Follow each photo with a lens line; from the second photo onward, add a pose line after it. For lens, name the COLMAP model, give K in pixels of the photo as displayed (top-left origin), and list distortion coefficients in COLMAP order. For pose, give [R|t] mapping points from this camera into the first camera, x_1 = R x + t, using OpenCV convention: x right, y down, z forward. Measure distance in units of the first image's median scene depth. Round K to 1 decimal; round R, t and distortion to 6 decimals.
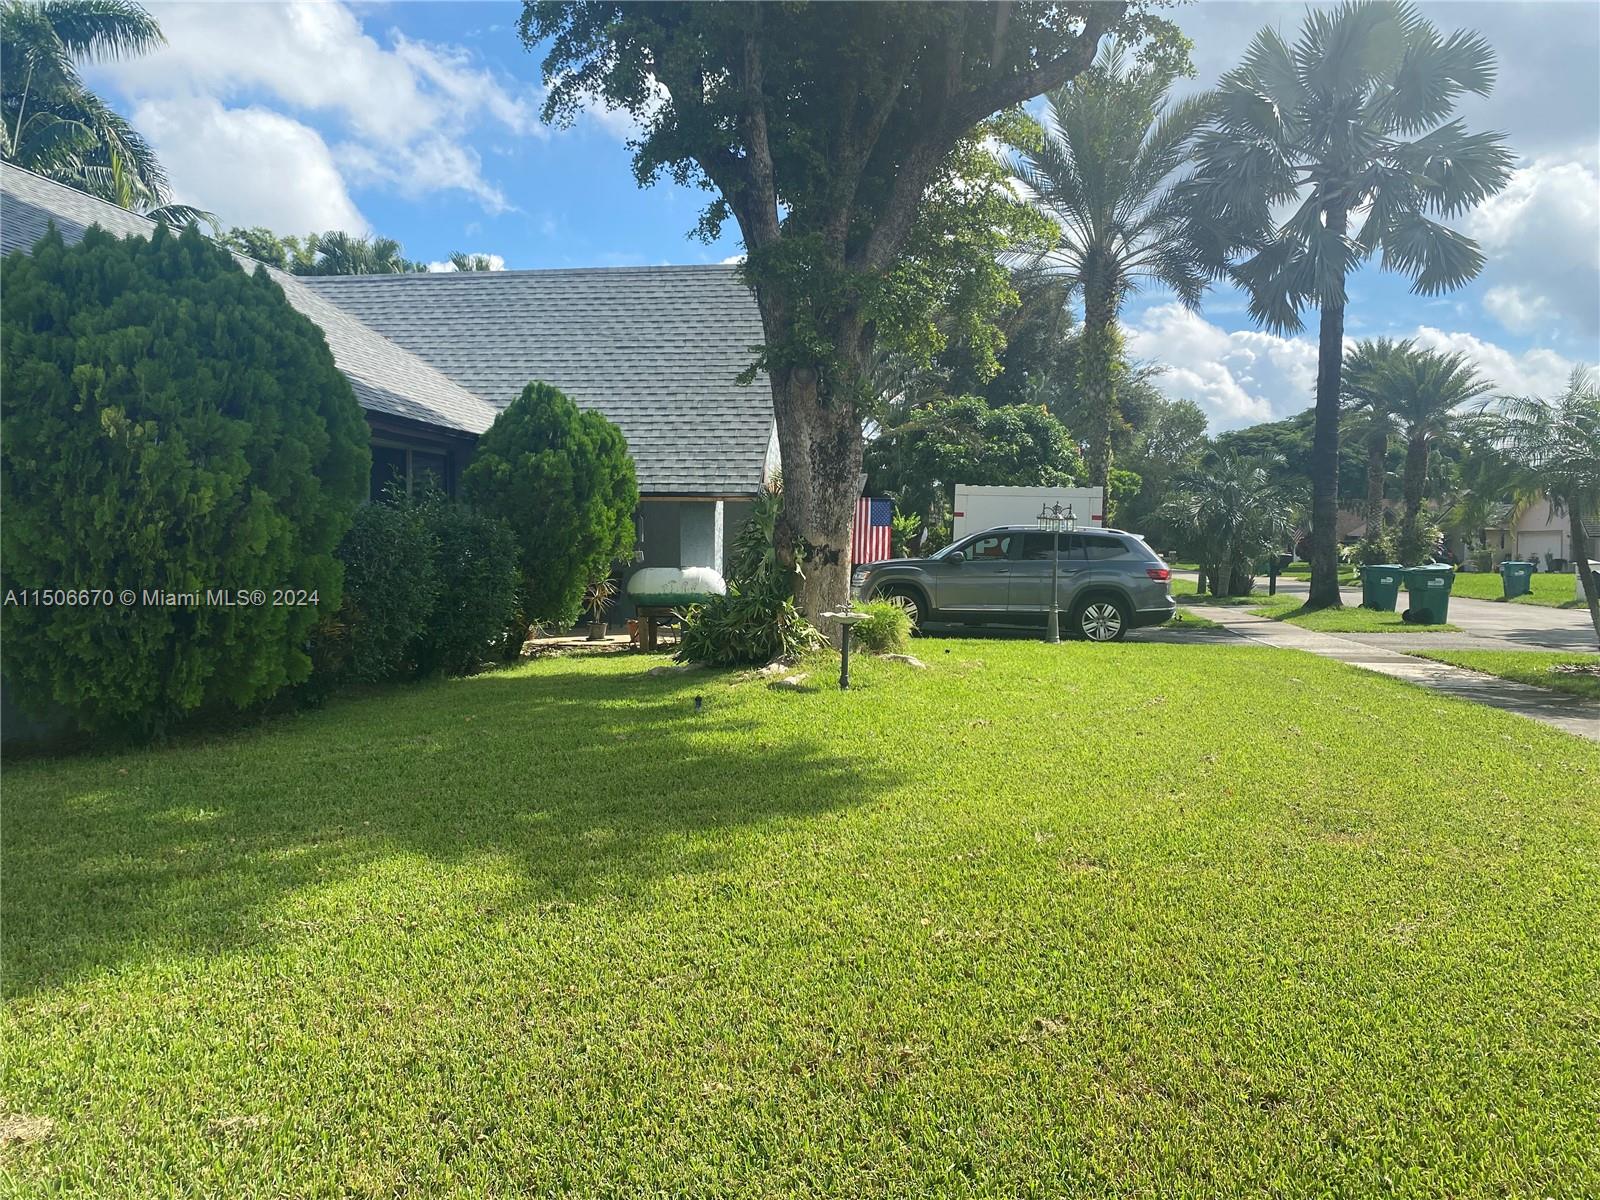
lens RADIAL K [[1214.2, 0, 804.0], [0, 1214.2, 596.0], [0, 0, 1]] dist [0.016590, 0.006076]
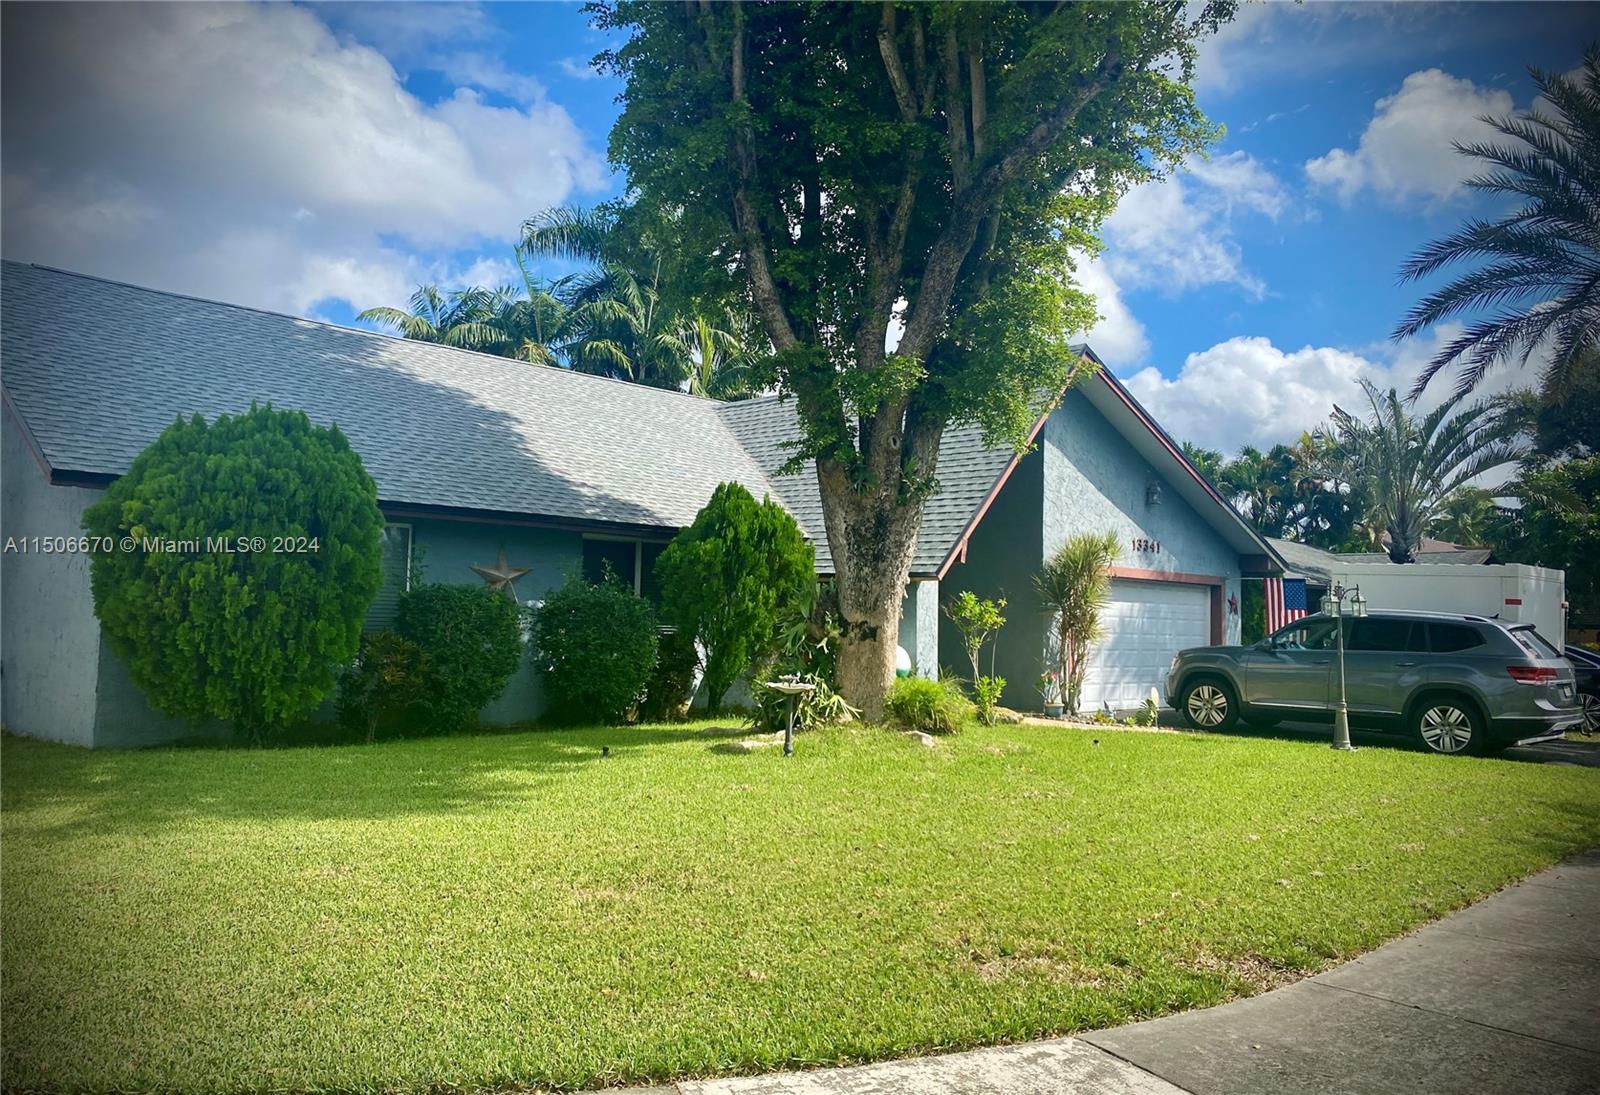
lens RADIAL K [[1212.7, 0, 797.6], [0, 1212.7, 541.7], [0, 0, 1]] dist [0.040602, -0.000788]
pose [[0.813625, -0.025749, -0.580820, 0.372905], [-0.043014, 0.993615, -0.104304, 0.001001], [0.579797, 0.109848, 0.807322, 0.069841]]
